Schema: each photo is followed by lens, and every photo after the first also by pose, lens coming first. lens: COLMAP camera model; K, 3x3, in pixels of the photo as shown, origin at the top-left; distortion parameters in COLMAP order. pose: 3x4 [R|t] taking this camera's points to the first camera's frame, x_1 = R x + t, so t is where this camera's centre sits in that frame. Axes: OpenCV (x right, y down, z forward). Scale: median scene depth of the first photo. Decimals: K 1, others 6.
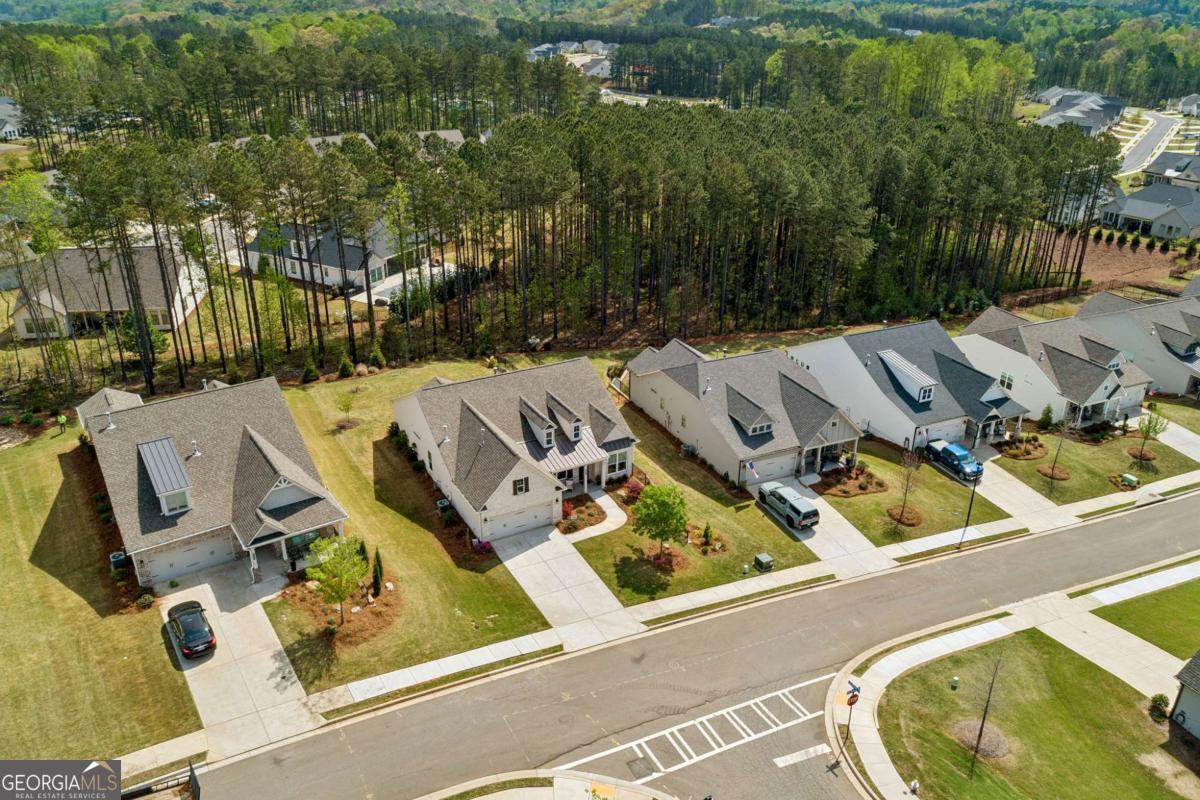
lens RADIAL K [[909.5, 0, 601.7], [0, 909.5, 372.8], [0, 0, 1]] dist [-0.024430, 0.007010]
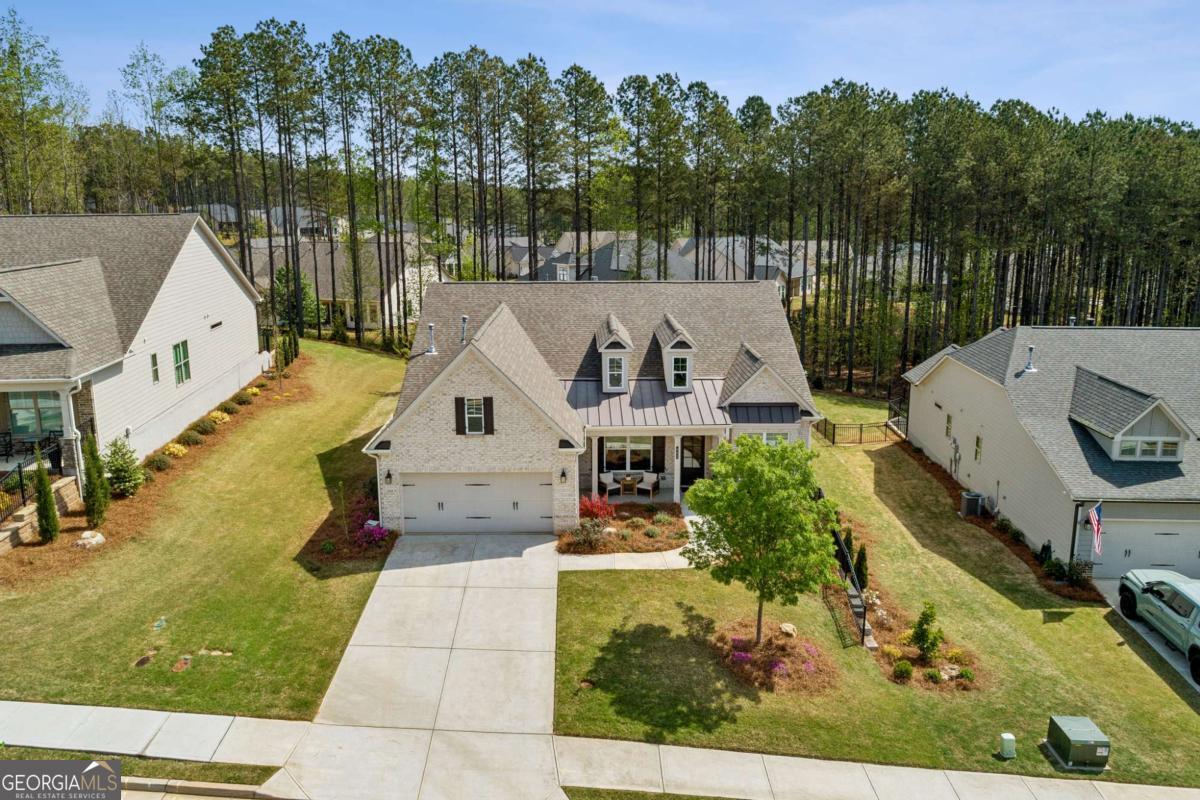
lens RADIAL K [[909.5, 0, 601.7], [0, 909.5, 372.8], [0, 0, 1]] dist [-0.024430, 0.007010]
pose [[0.883809, 0.078766, -0.461171, 0.153778], [-0.174589, 0.970045, -0.168911, 0.151693], [0.434052, 0.229800, 0.871086, 0.569938]]
